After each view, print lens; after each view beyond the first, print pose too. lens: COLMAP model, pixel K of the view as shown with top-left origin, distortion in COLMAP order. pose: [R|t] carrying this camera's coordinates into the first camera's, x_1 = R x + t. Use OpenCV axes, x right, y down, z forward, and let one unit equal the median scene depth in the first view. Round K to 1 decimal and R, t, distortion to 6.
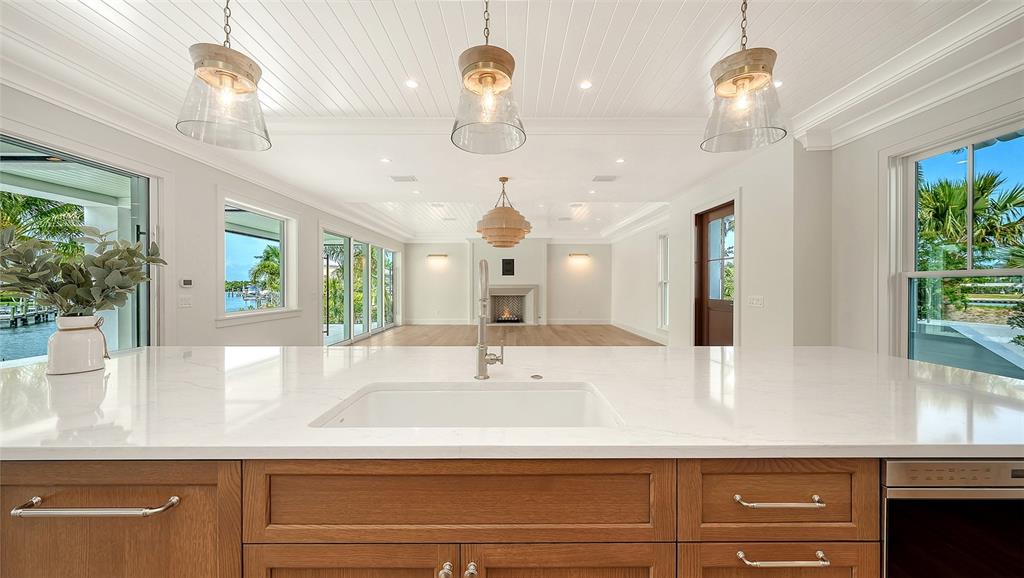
lens RADIAL K [[361.7, 0, 512.0], [0, 361.7, 289.0], [0, 0, 1]] dist [-0.006214, -0.000019]
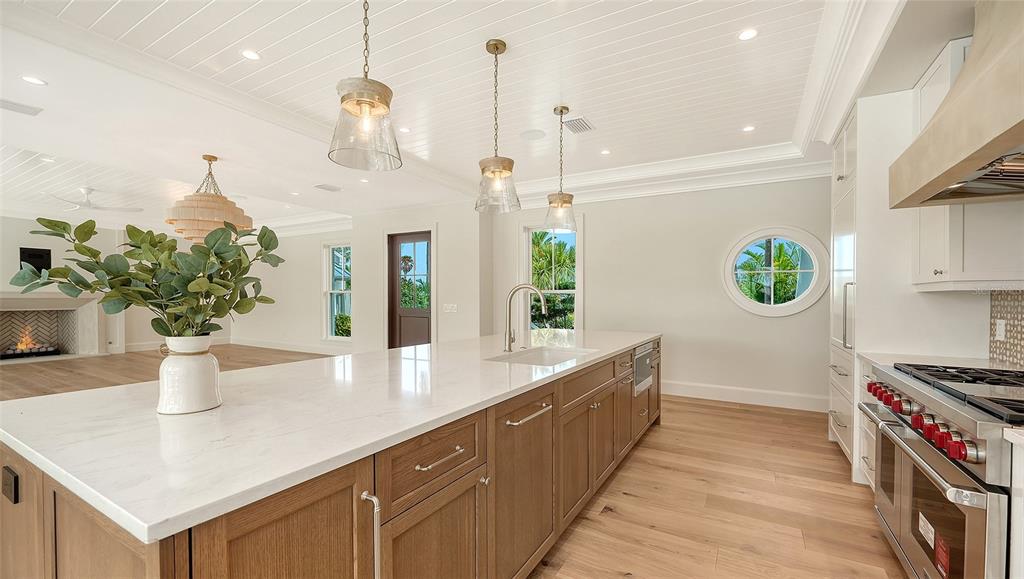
lens RADIAL K [[416.9, 0, 512.0], [0, 416.9, 289.5], [0, 0, 1]] dist [0.000930, 0.000046]
pose [[0.502549, 0.018898, 0.864342, -0.466462], [-0.000696, 0.999770, -0.021455, -0.002664], [-0.864548, 0.010181, 0.502447, -0.006683]]
